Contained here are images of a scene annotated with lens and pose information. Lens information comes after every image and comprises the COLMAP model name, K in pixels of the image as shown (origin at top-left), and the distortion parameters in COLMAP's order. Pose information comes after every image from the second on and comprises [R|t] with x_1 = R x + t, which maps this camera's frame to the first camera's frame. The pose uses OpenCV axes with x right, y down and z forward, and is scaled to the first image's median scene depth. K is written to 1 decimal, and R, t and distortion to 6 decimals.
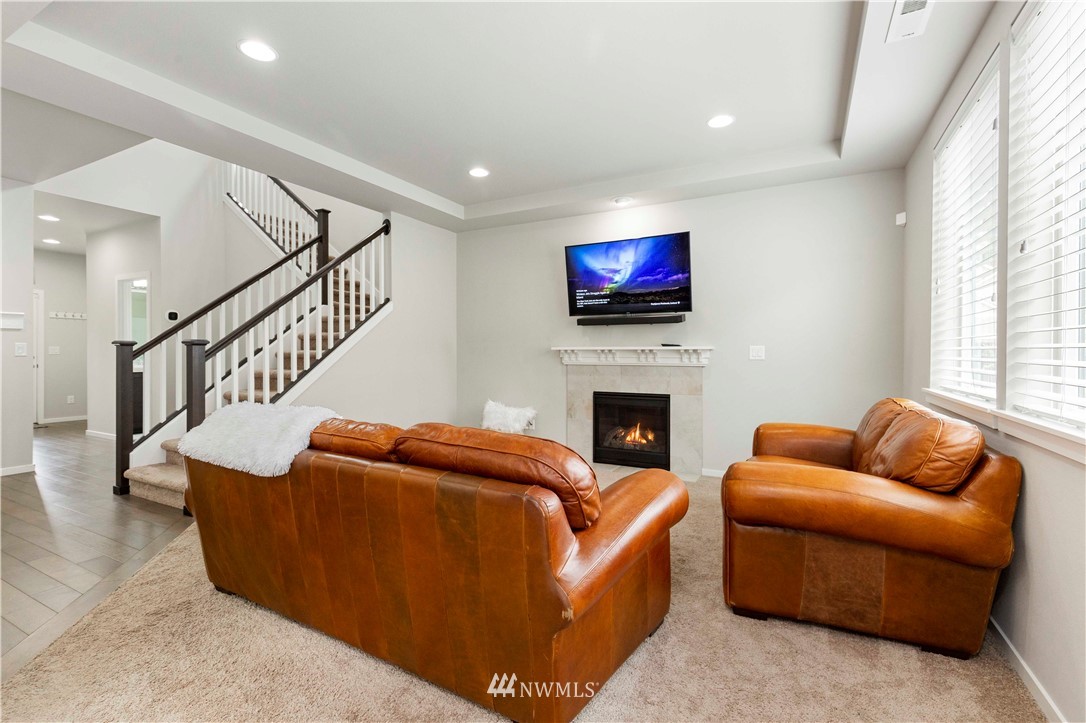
lens RADIAL K [[488.4, 0, 541.0], [0, 488.4, 354.4], [0, 0, 1]] dist [0.004500, -0.001439]
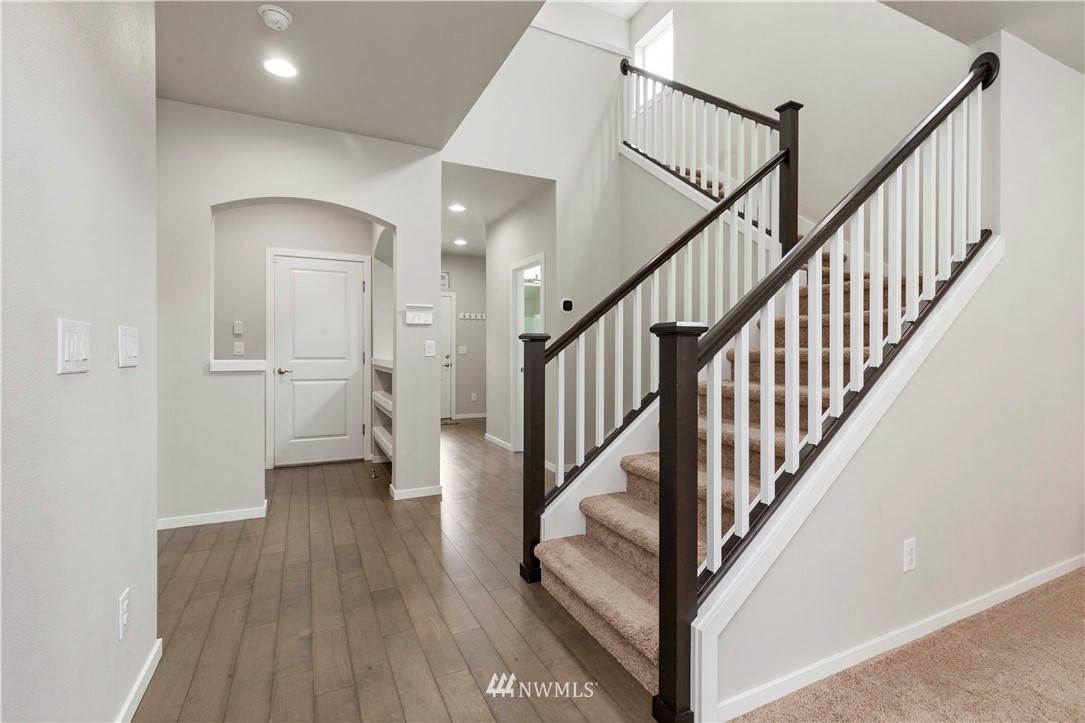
lens RADIAL K [[488.0, 0, 544.1], [0, 488.0, 353.6], [0, 0, 1]] dist [0.004500, -0.001439]
pose [[0.810956, 0.000739, -0.585106, -0.382896], [-0.001497, 0.999999, -0.000812, -0.001143], [0.585105, 0.001534, 0.810956, 0.404506]]
